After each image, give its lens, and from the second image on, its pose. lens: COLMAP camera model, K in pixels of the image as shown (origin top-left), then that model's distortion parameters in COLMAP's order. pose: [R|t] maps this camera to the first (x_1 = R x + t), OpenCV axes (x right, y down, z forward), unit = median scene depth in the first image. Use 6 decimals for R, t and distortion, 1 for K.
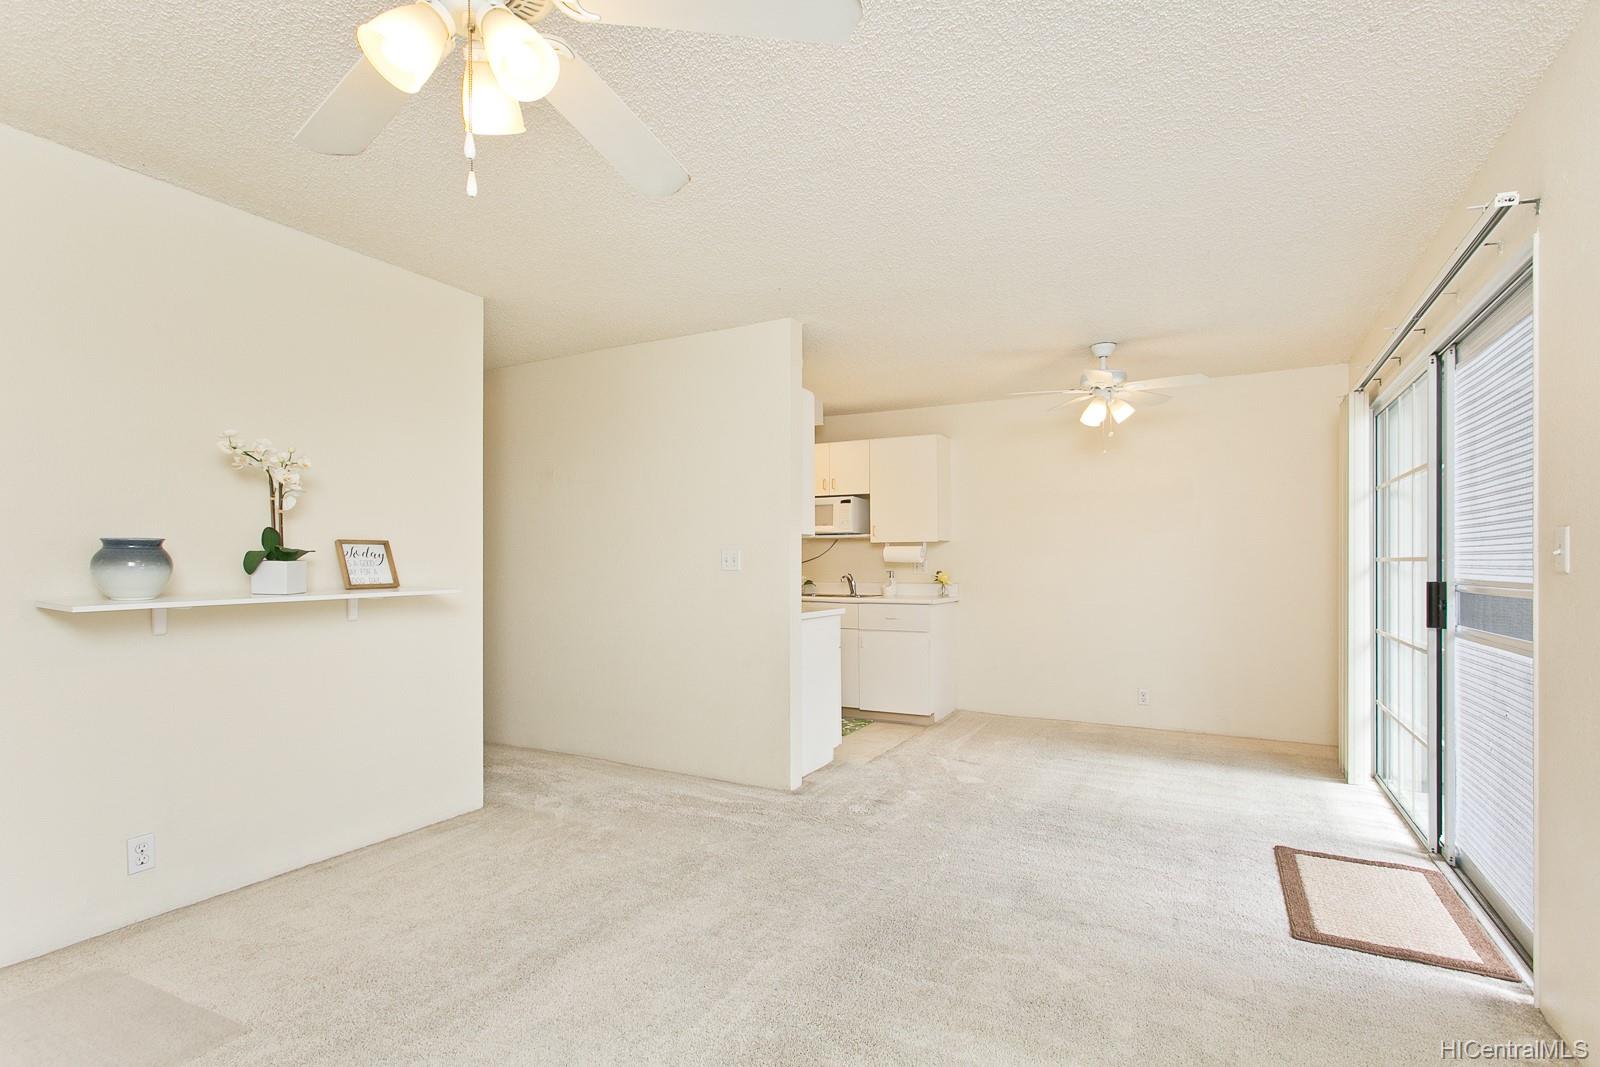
lens RADIAL K [[774.5, 0, 774.3], [0, 774.5, 552.6], [0, 0, 1]] dist [0.017362, -0.002345]
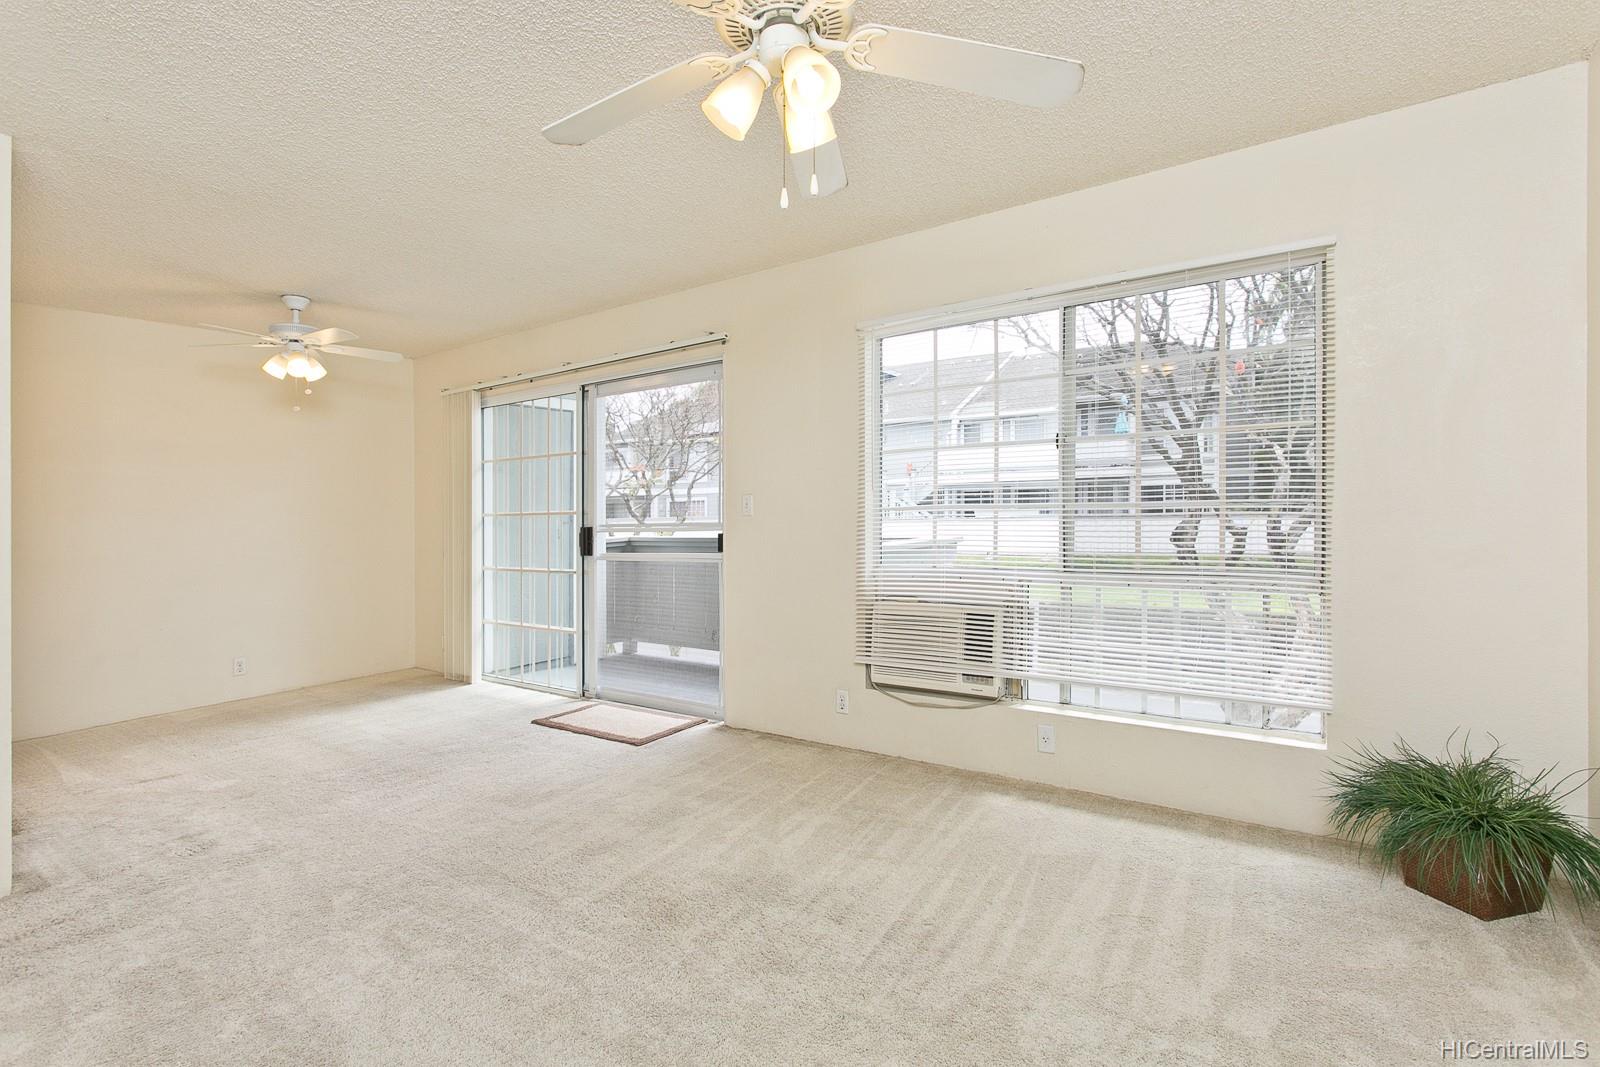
lens RADIAL K [[774.5, 0, 801.1], [0, 774.5, 476.1], [0, 0, 1]] dist [0.017362, -0.002345]
pose [[0.099068, 0.043890, 0.994112, -0.537040], [0.012467, 0.998894, -0.045343, 0.007677], [-0.995003, 0.016886, 0.098411, 0.289431]]
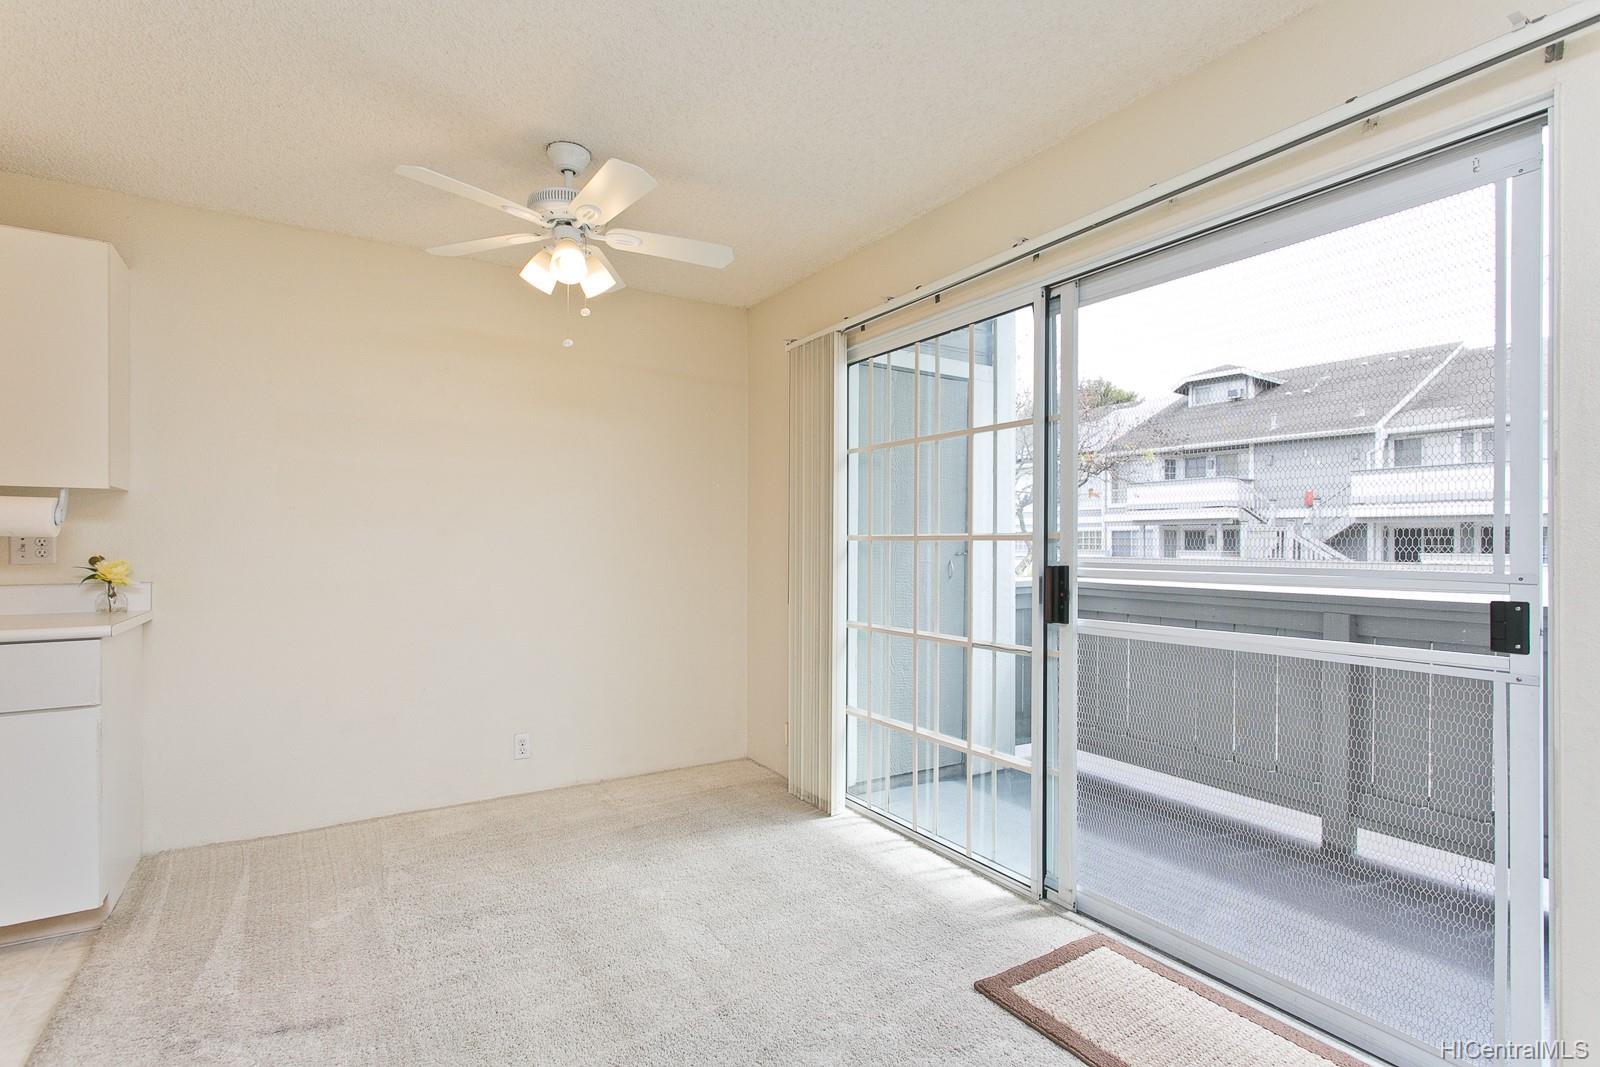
lens RADIAL K [[774.5, 0, 795.3], [0, 774.5, 545.3], [0, 0, 1]] dist [0.017362, -0.002345]
pose [[0.472738, 0.004663, 0.881191, 0.007824], [-0.016254, 0.999862, 0.003429, 0.013205], [-0.881053, -0.015944, 0.472749, 0.637476]]
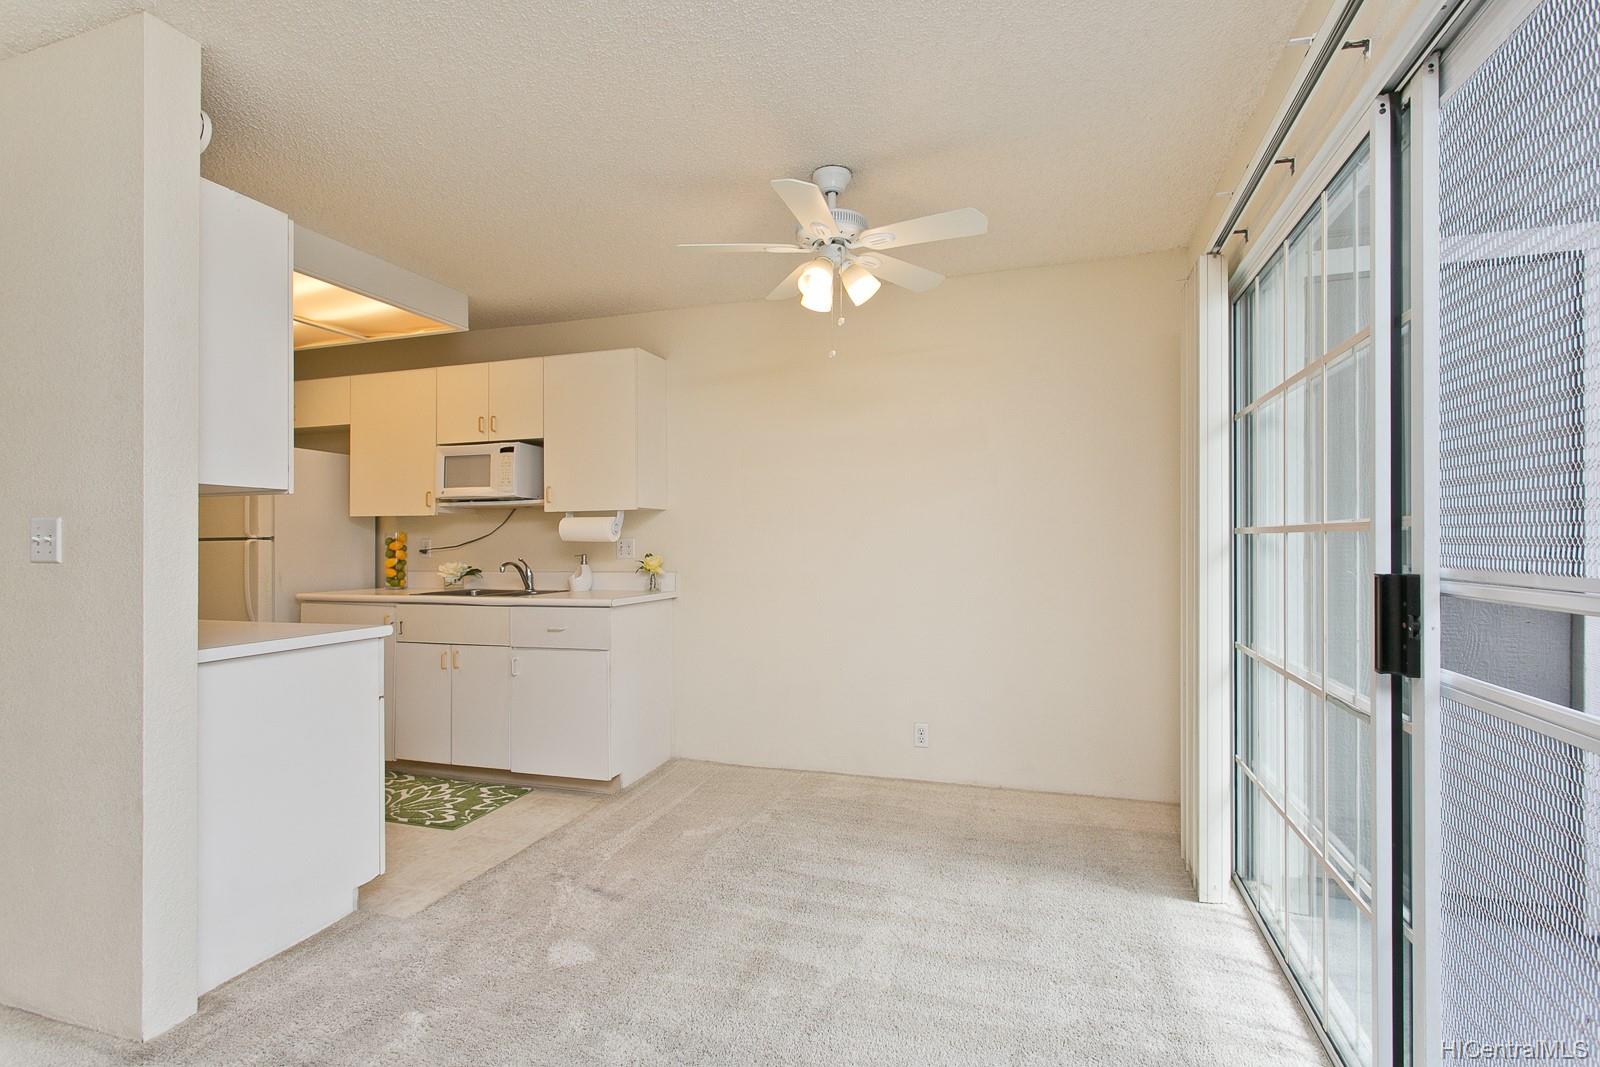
lens RADIAL K [[774.5, 0, 794.4], [0, 774.5, 537.1], [0, 0, 1]] dist [0.017362, -0.002345]
pose [[0.980403, -0.006265, 0.196904, 0.300071], [0.005193, 0.999969, 0.005959, 0.008105], [-0.196935, -0.004820, 0.980405, 0.456912]]
